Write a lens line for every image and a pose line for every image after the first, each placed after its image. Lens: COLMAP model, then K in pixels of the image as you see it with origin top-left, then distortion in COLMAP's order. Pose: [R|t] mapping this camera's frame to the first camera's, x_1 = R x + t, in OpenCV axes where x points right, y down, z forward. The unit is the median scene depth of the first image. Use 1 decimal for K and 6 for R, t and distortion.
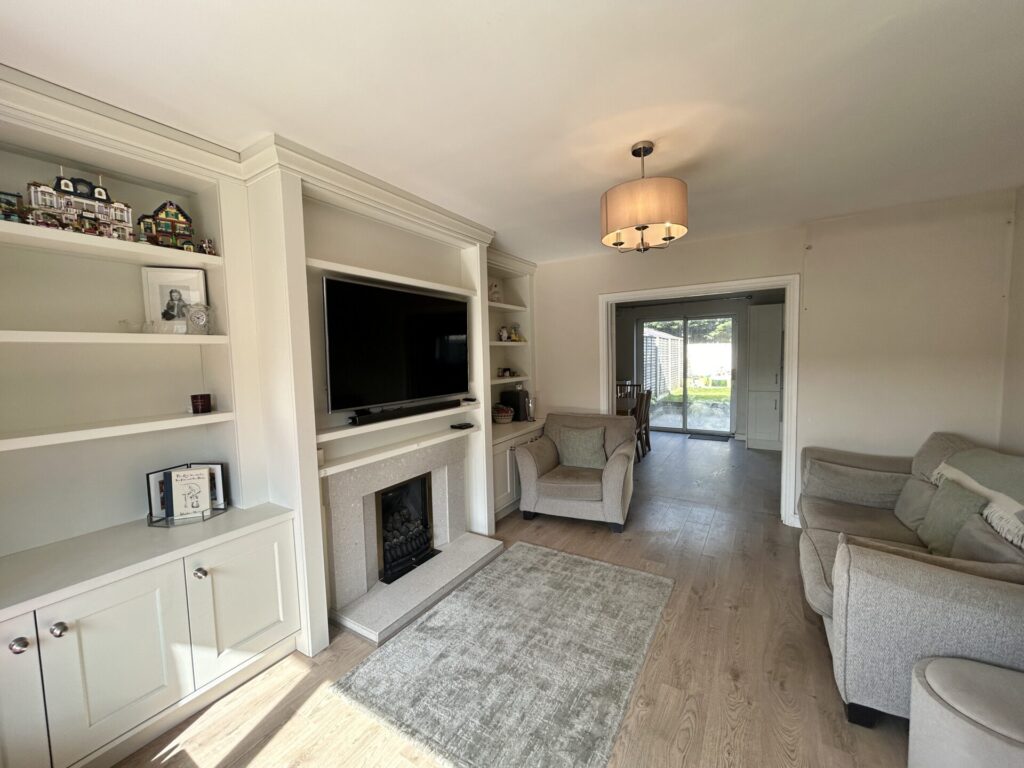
lens RADIAL K [[411.8, 0, 512.0], [0, 411.8, 384.0], [0, 0, 1]] dist [0.000419, 0.000190]
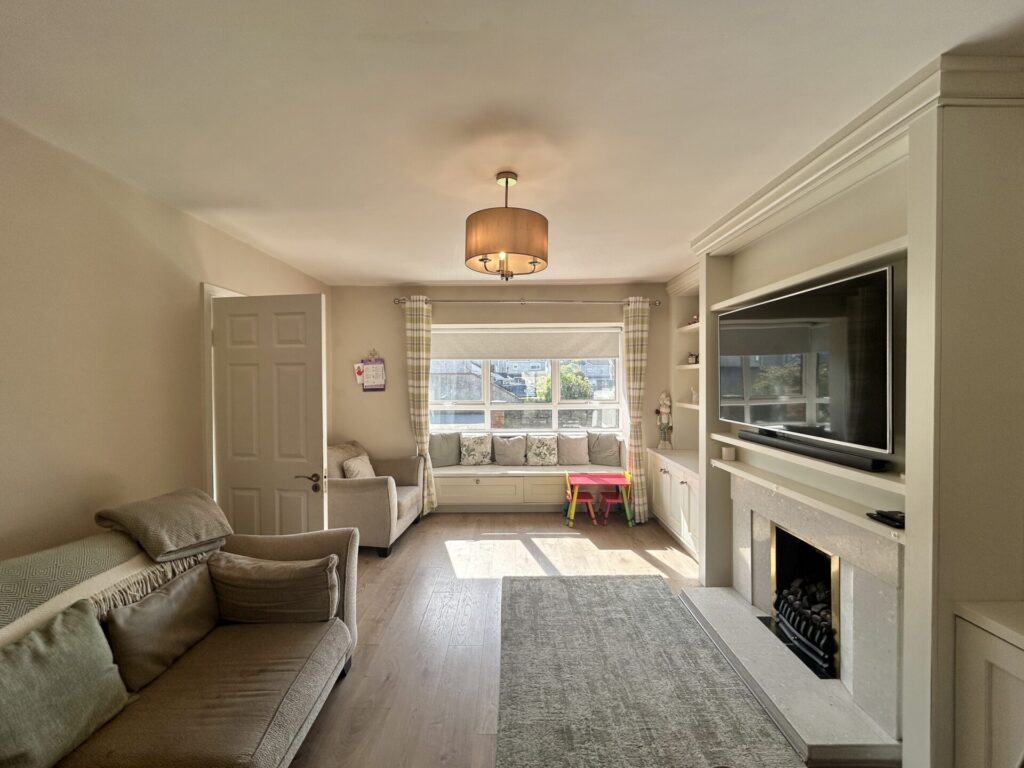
lens RADIAL K [[411.8, 0, 512.0], [0, 411.8, 384.0], [0, 0, 1]] dist [0.000419, 0.000190]
pose [[-0.850271, 0.034467, -0.525215, 0.825607], [-0.007921, 0.996903, 0.078245, -0.142641], [0.526286, 0.070689, -0.847364, 1.843695]]
